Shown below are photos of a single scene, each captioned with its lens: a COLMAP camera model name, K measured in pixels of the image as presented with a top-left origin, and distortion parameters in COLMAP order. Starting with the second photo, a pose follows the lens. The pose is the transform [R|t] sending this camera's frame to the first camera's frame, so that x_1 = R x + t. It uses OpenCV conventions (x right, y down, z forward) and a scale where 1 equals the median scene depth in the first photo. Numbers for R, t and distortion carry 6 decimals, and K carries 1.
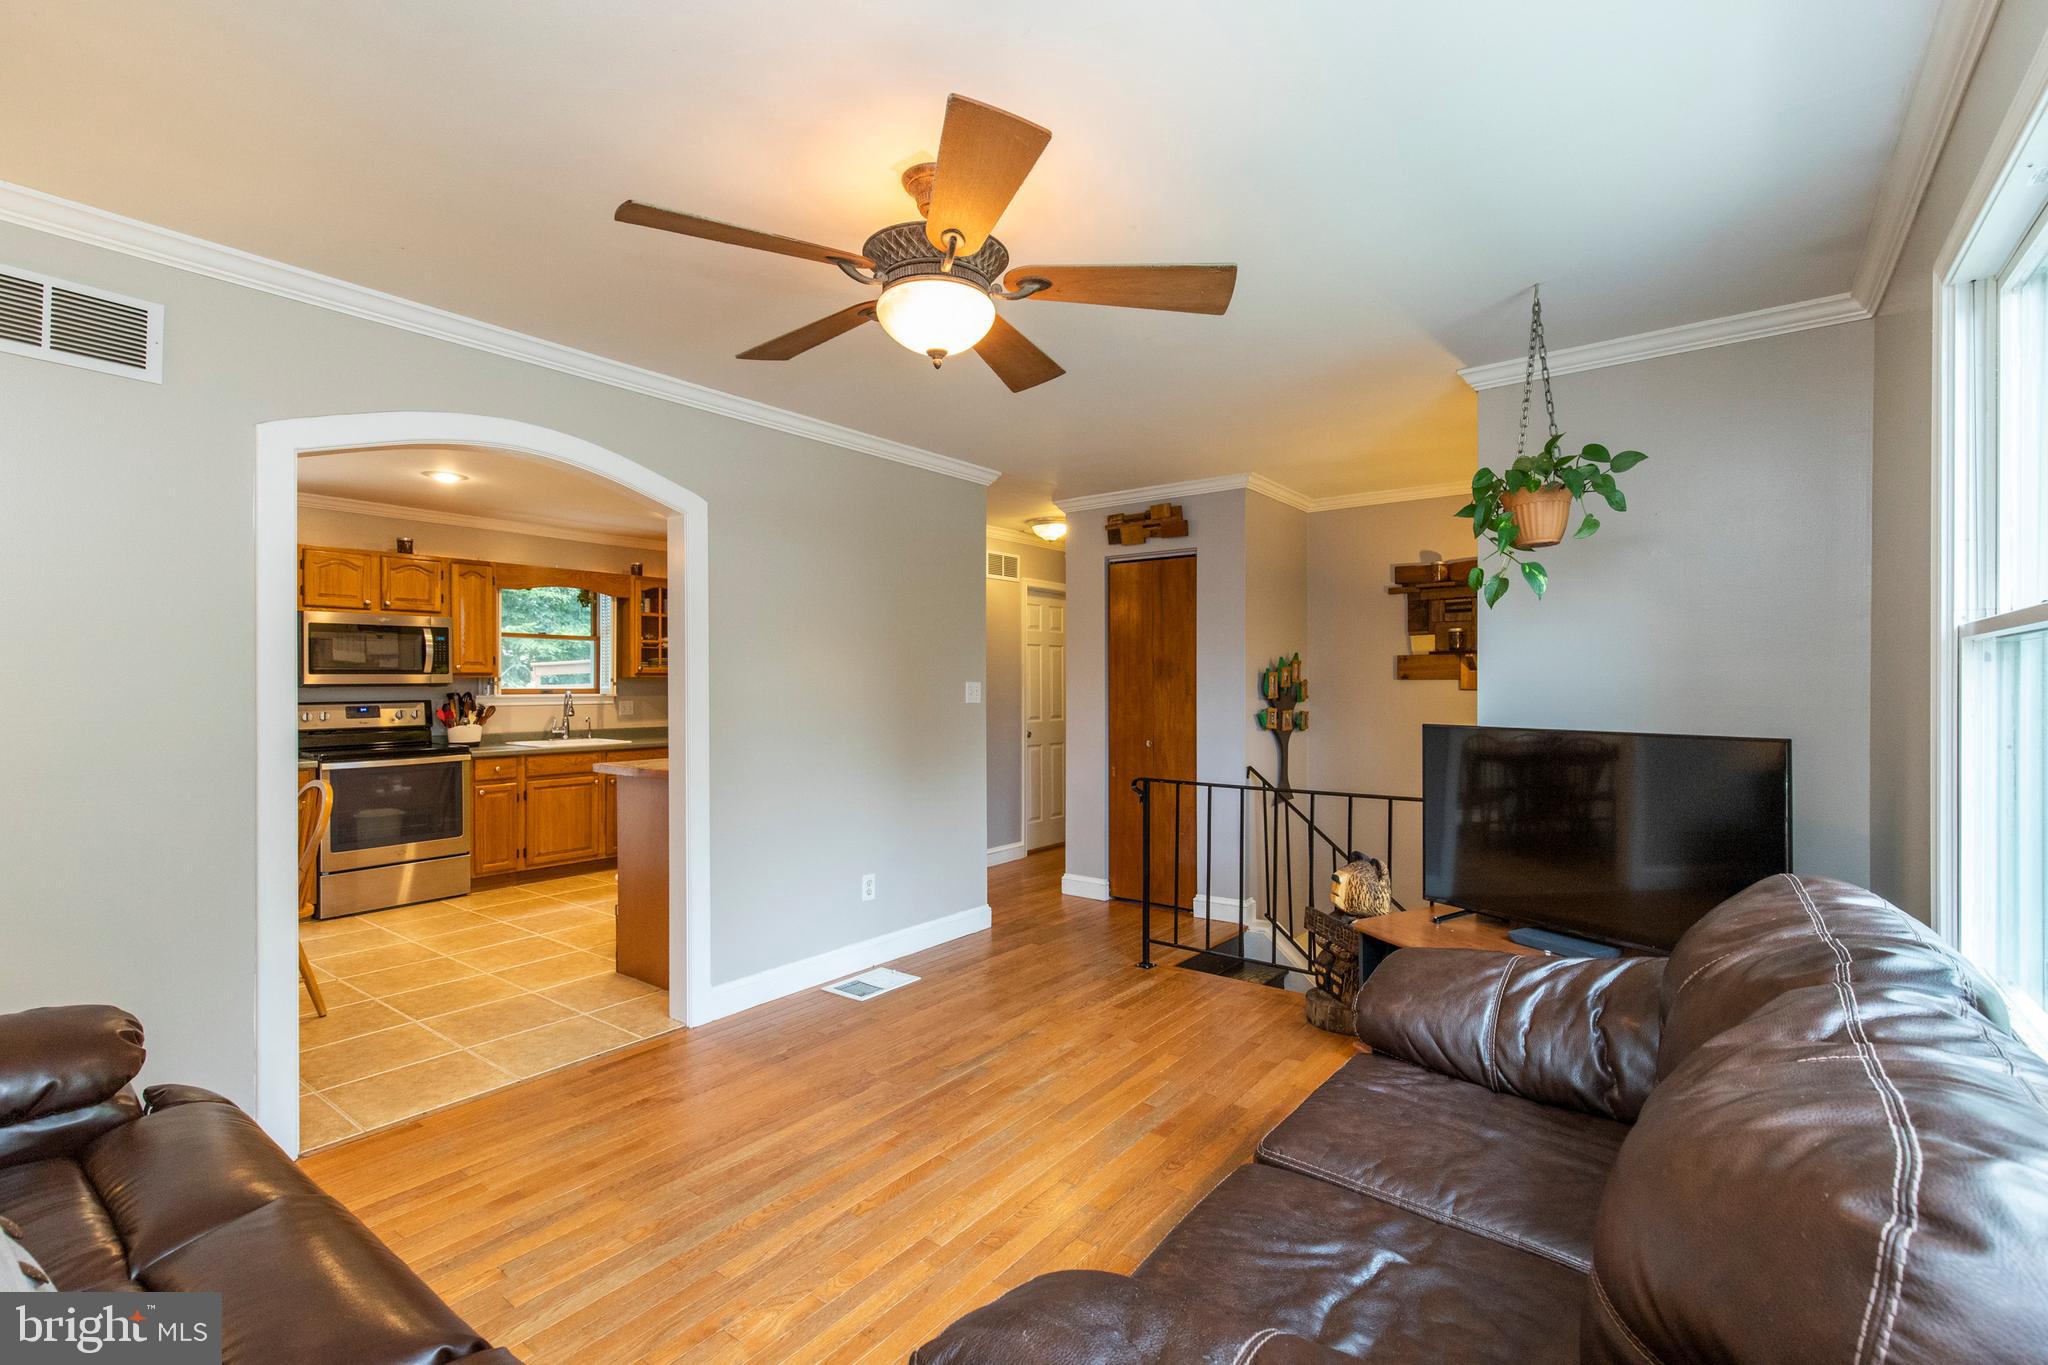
lens RADIAL K [[931.1, 0, 1024.0], [0, 931.1, 682.5], [0, 0, 1]] dist [-0.000012, -0.000547]
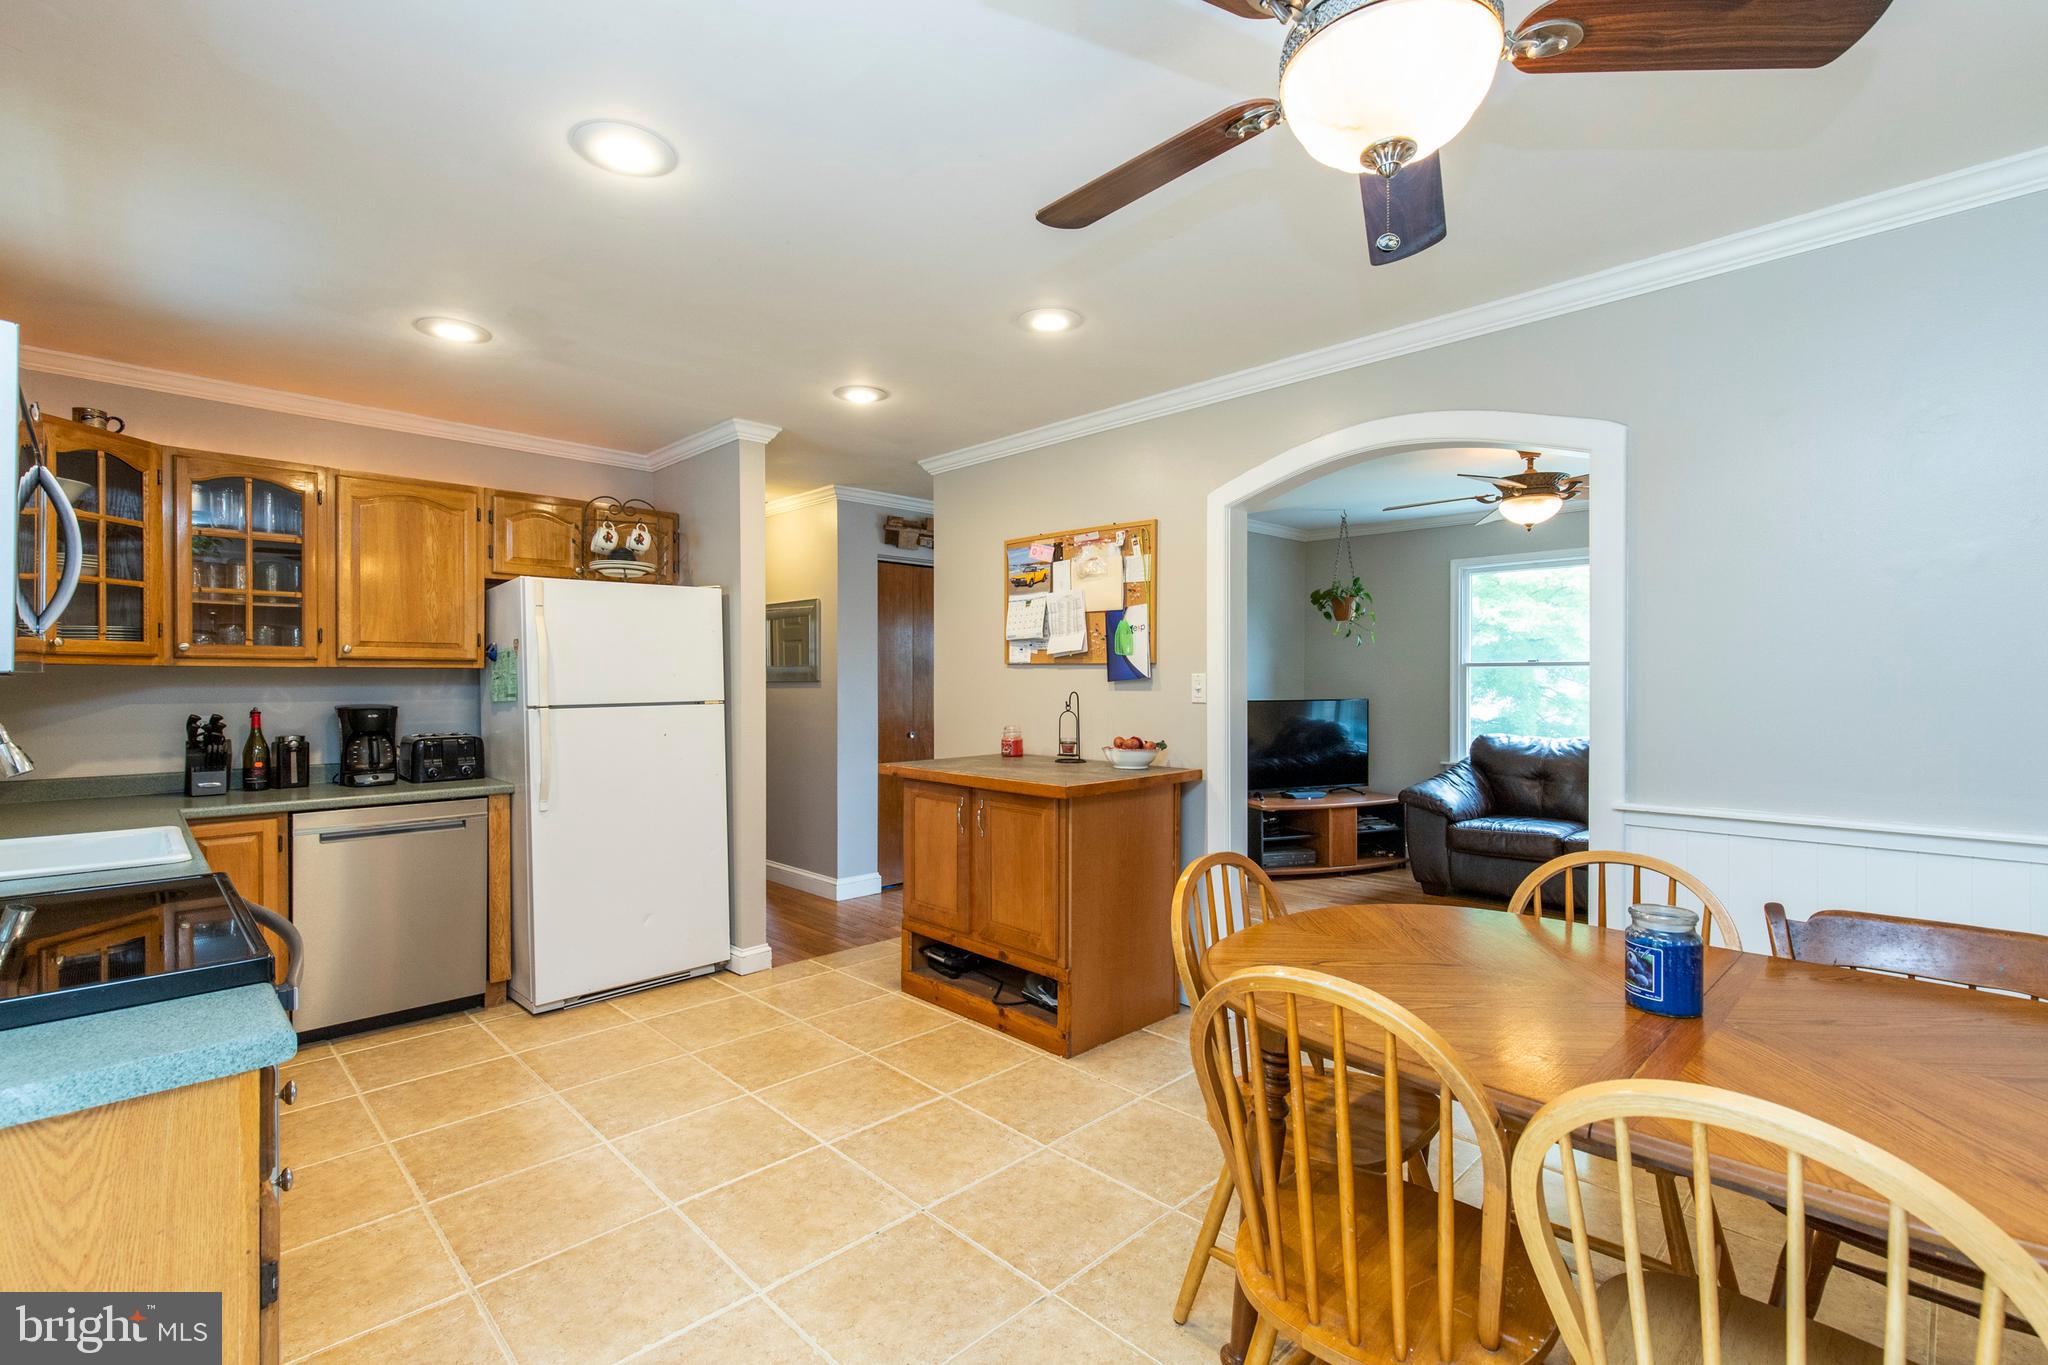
lens RADIAL K [[931.1, 0, 1024.0], [0, 931.1, 682.5], [0, 0, 1]] dist [-0.000012, -0.000547]
pose [[0.152940, -0.007094, 0.988210, -0.916154], [0.007042, 0.999957, 0.006088, -0.000867], [-0.988210, 0.006028, 0.152983, 0.705546]]
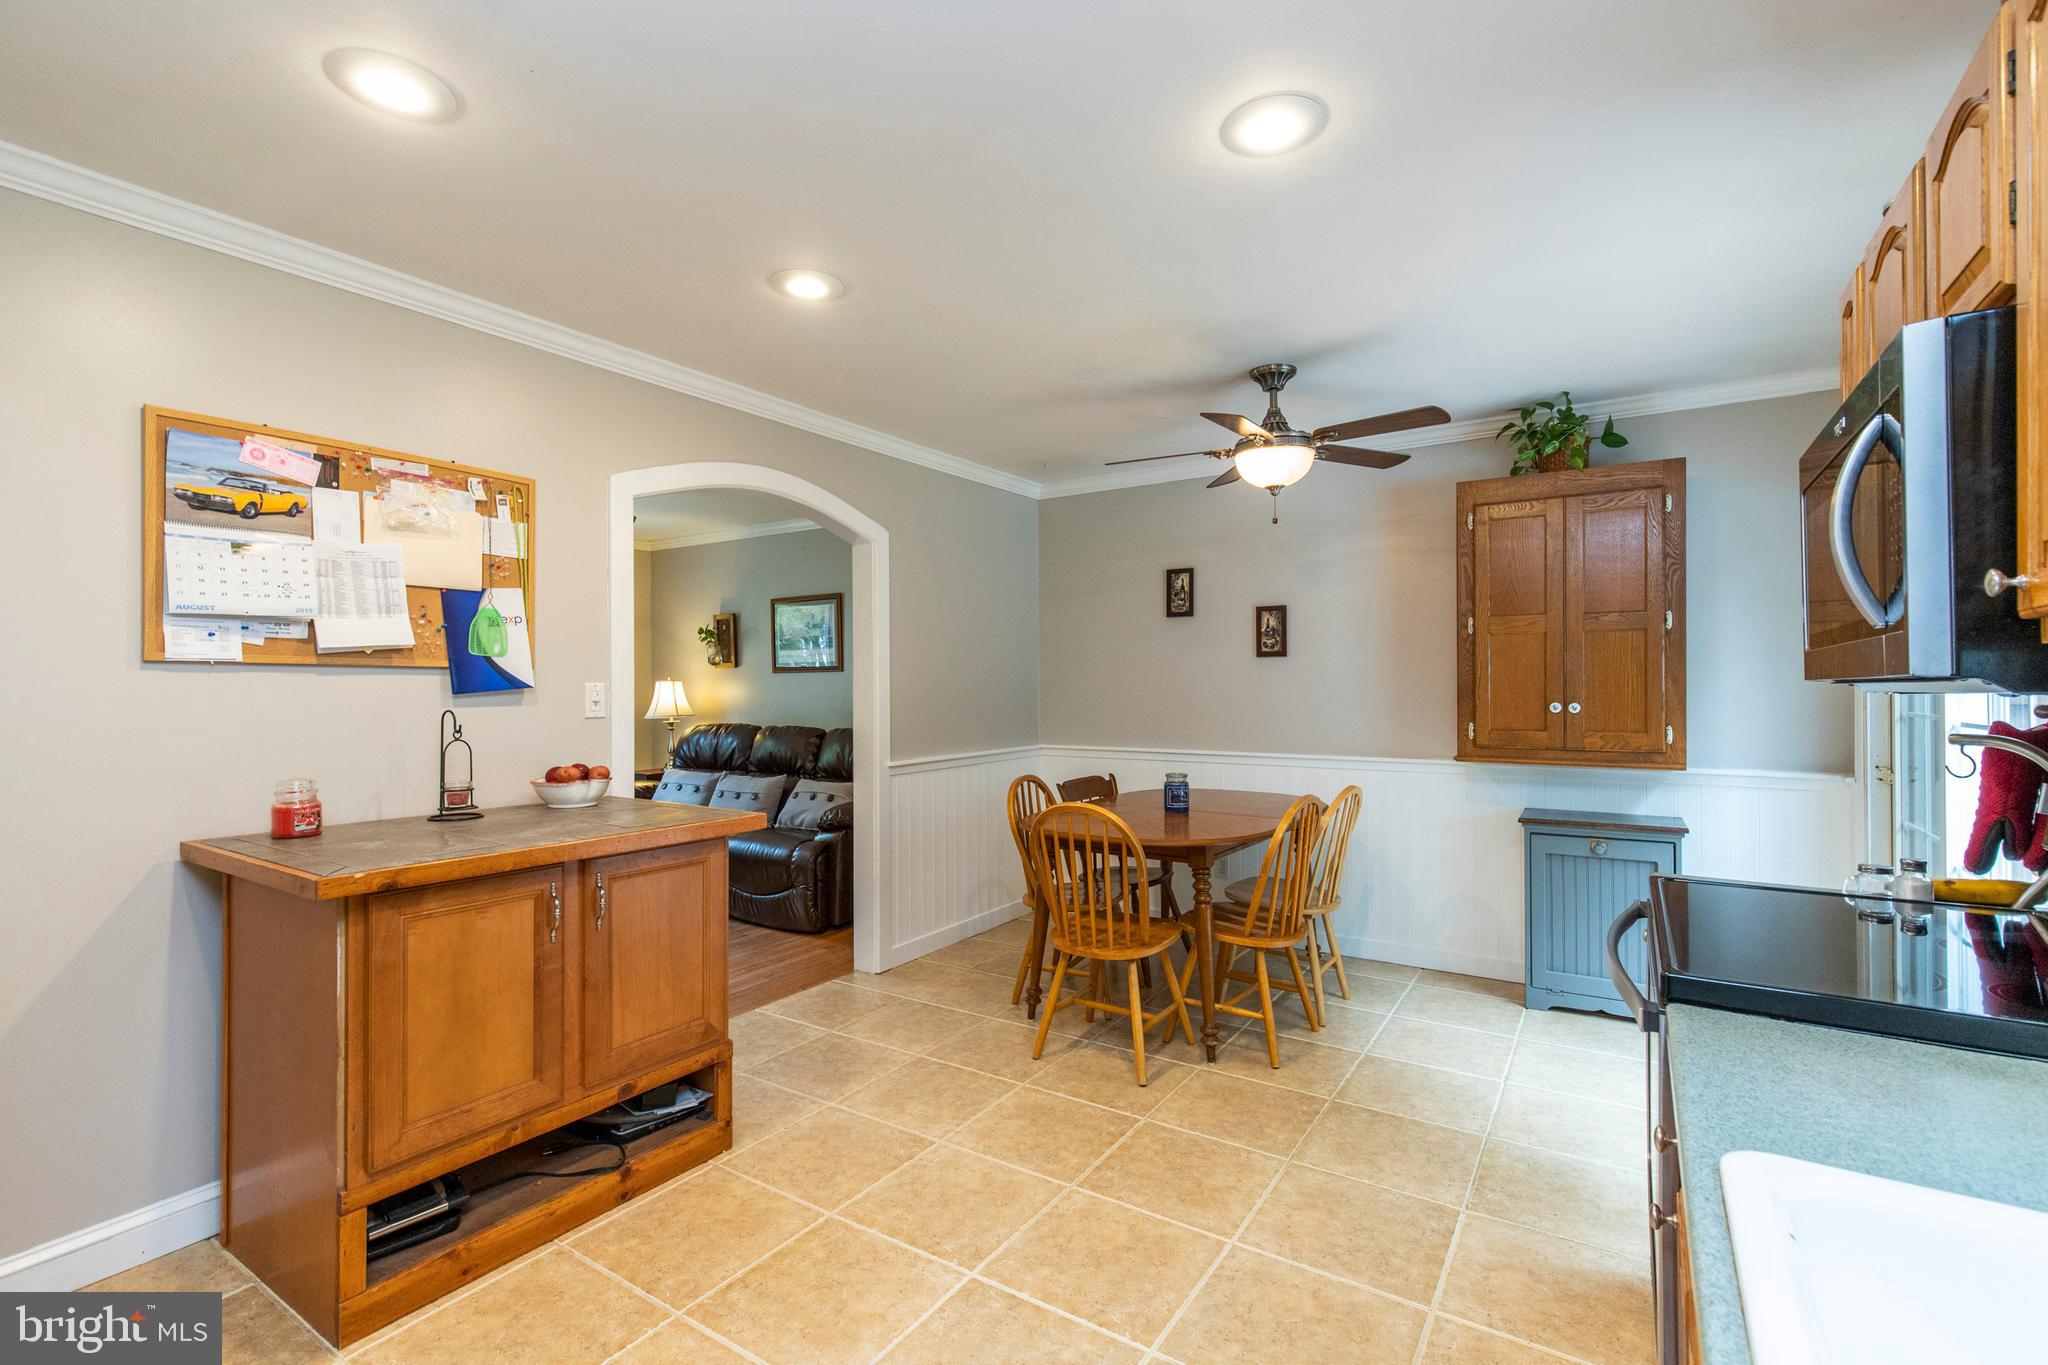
lens RADIAL K [[931.1, 0, 1024.0], [0, 931.1, 682.5], [0, 0, 1]] dist [-0.000012, -0.000547]
pose [[-0.997387, 0.003422, -0.072168, -0.453453], [0.003250, 0.999992, 0.002508, -0.002988], [0.072176, 0.002267, -0.997389, 1.261279]]
